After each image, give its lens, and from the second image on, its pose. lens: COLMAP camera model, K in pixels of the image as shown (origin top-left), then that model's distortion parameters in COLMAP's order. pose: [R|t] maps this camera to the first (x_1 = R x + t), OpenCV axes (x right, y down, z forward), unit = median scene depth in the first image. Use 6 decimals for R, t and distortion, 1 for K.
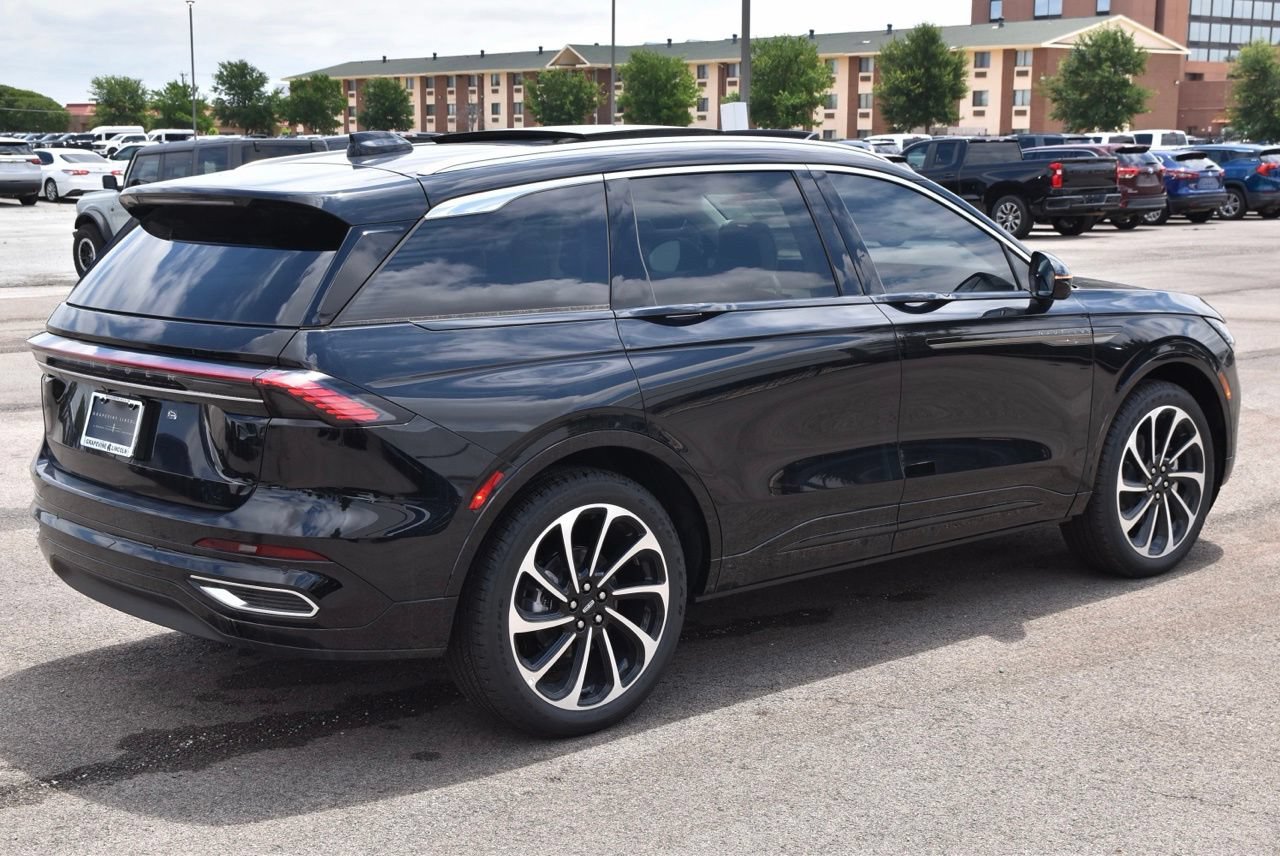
lens RADIAL K [[1761.7, 0, 640.0], [0, 1761.7, 428.0], [0, 0, 1]] dist [0.018667, 0.428797]
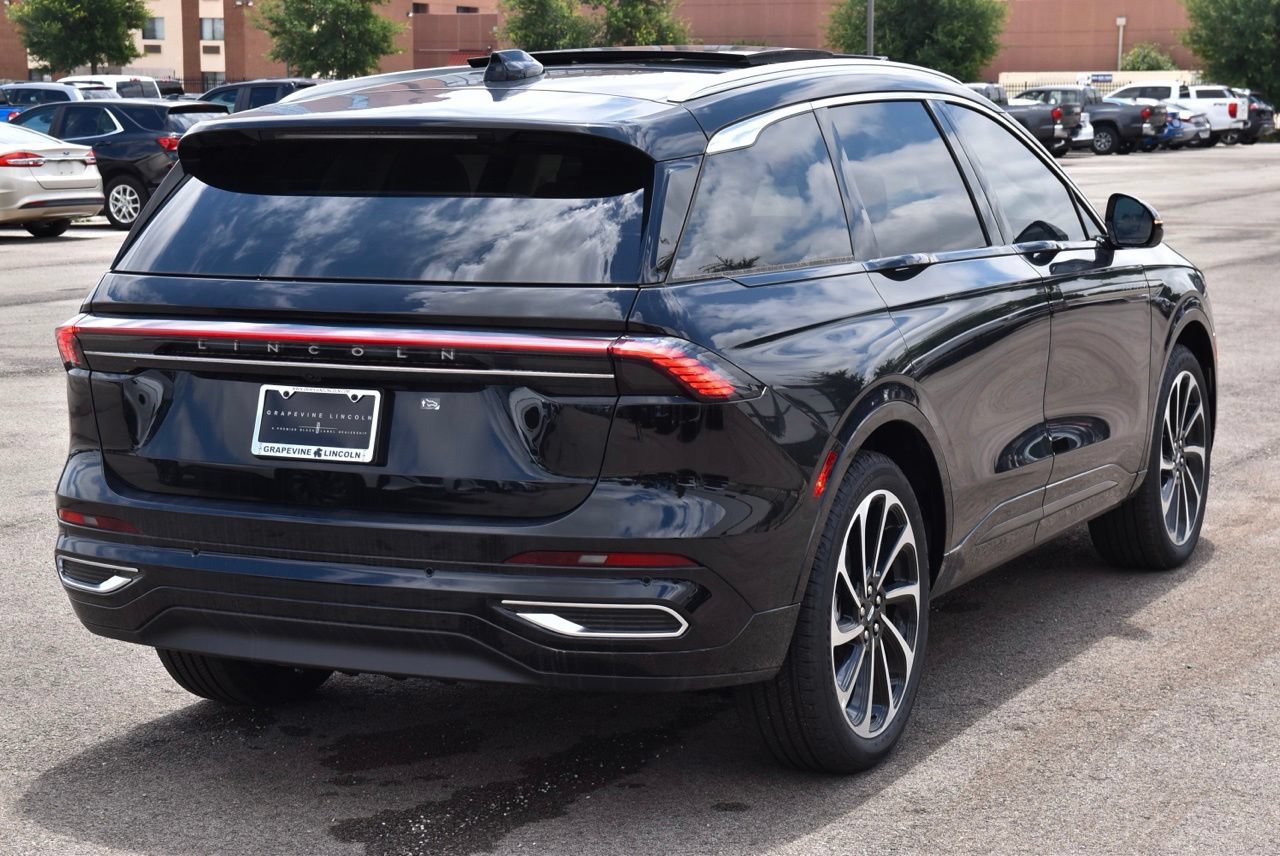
lens RADIAL K [[2429.1, 0, 587.7], [0, 2429.1, 429.0], [0, 0, 1]] dist [0.243235, 0.009910]
pose [[0.930752, -0.048826, 0.362376, -0.521002], [0.057236, 0.998282, -0.012502, 0.018577], [-0.361143, 0.032378, 0.931948, -0.036944]]
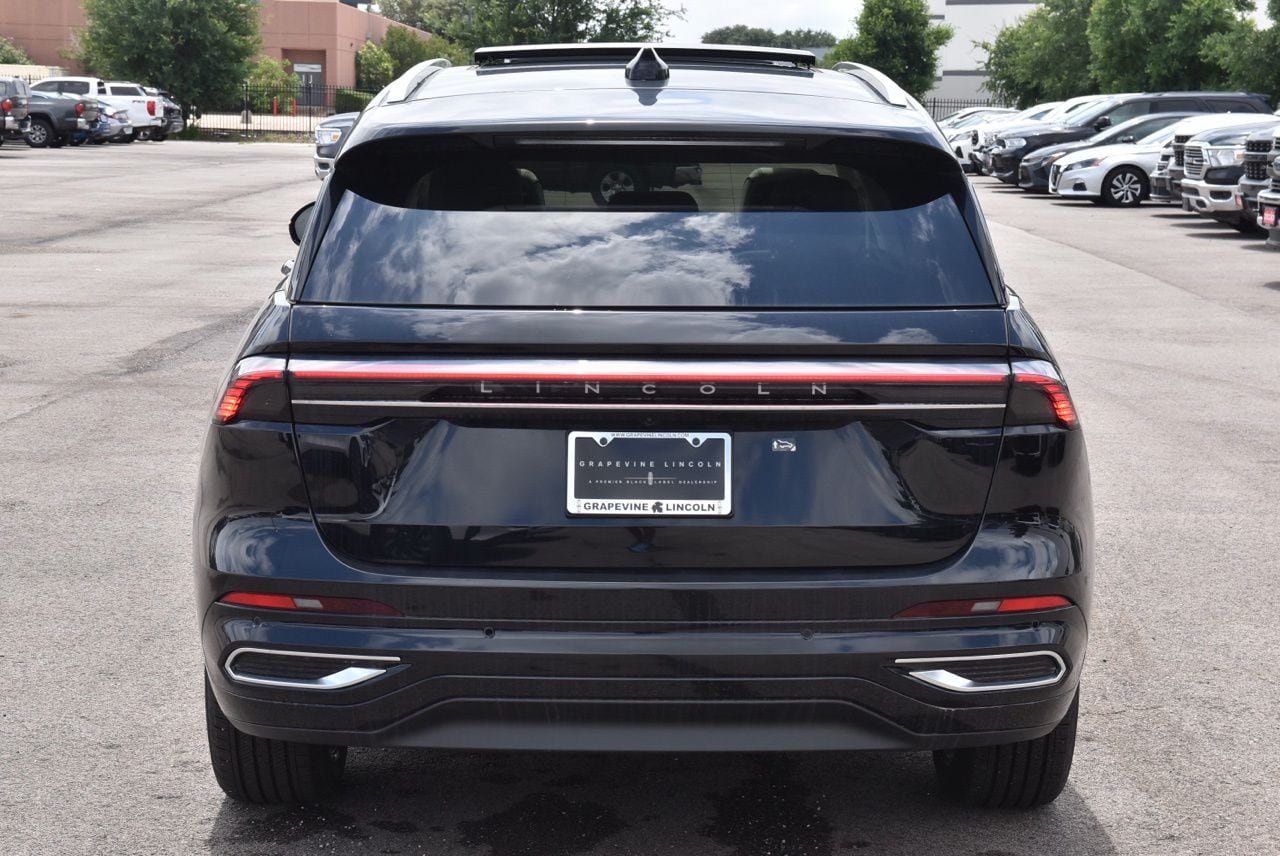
lens RADIAL K [[2394.0, 0, 640.0], [0, 2394.0, 428.0], [0, 0, 1]] dist [0.182811, 0.041466]
pose [[0.668715, -0.088401, 0.738245, -0.882628], [0.099886, 0.994587, 0.028618, -0.041665], [-0.736778, 0.054603, 0.673926, 0.348778]]
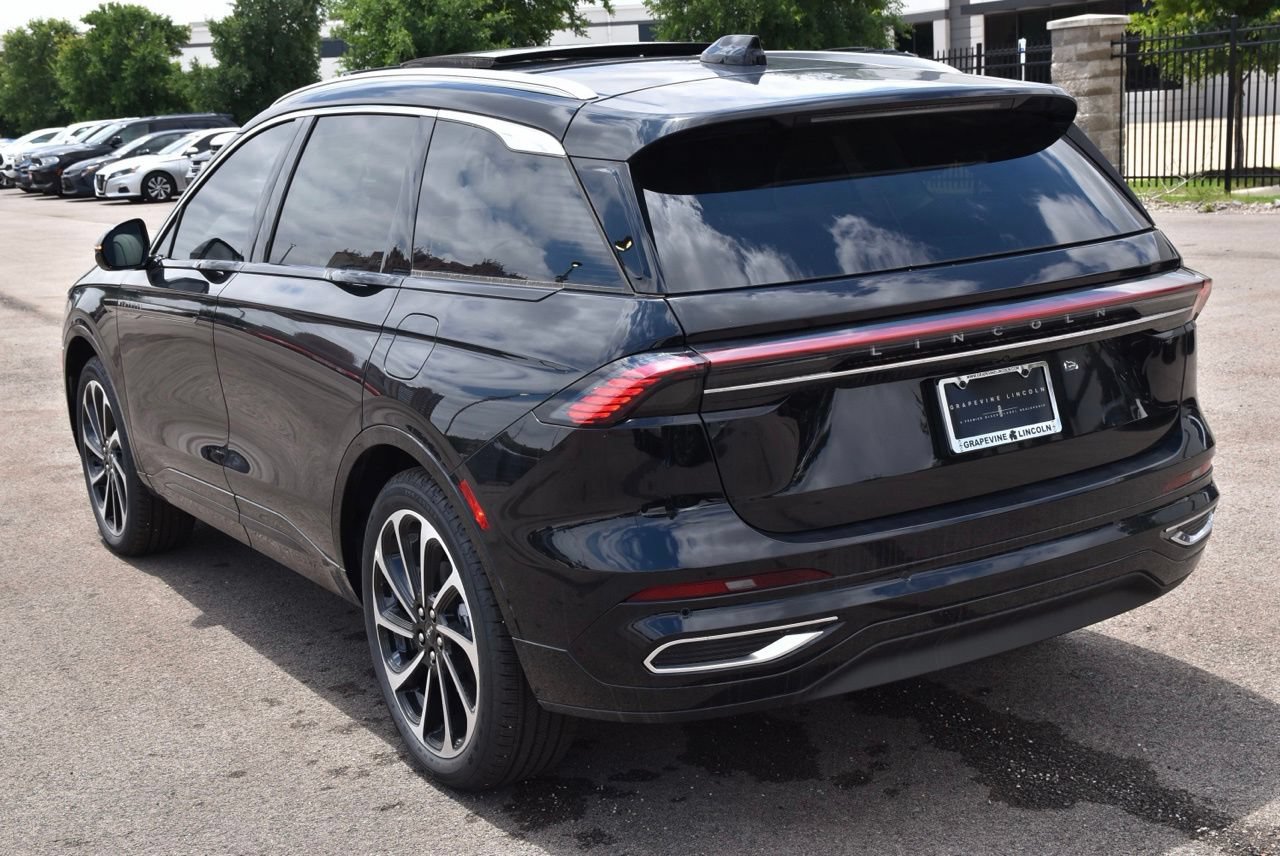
lens RADIAL K [[1698.7, 0, 640.0], [0, 1698.7, 428.0], [0, 0, 1]] dist [-0.016552, 0.369756]
pose [[0.174478, -0.192709, 0.965619, -0.926021], [0.206027, 0.966100, 0.155578, -0.124117], [-0.962866, 0.171799, 0.208266, 0.904581]]
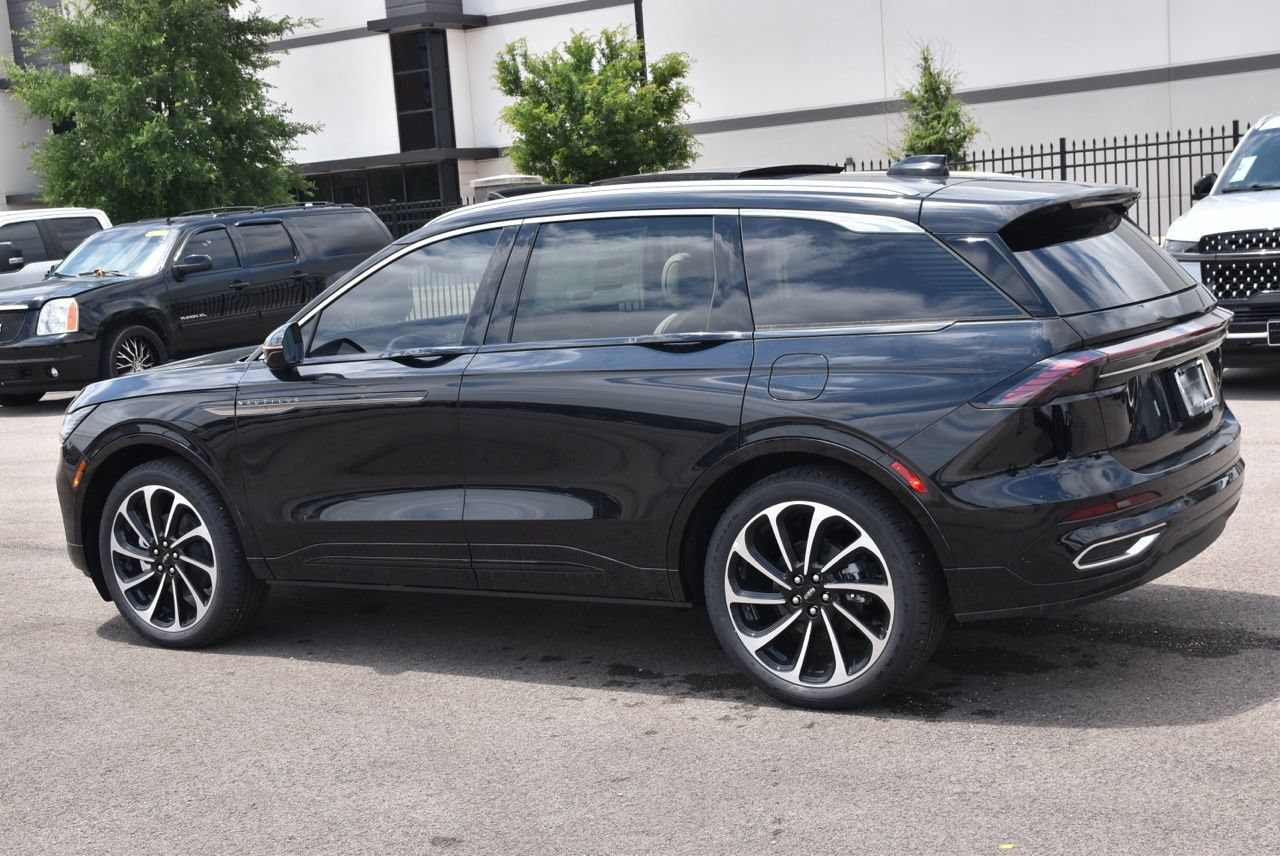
lens RADIAL K [[1761.7, 0, 640.0], [0, 1761.7, 428.0], [0, 0, 1]] dist [0.018667, 0.428797]
pose [[-0.273968, -0.091432, 0.957383, -1.183510], [0.219656, 0.963210, 0.154846, -0.212916], [-0.936319, 0.252718, -0.243805, 1.473663]]
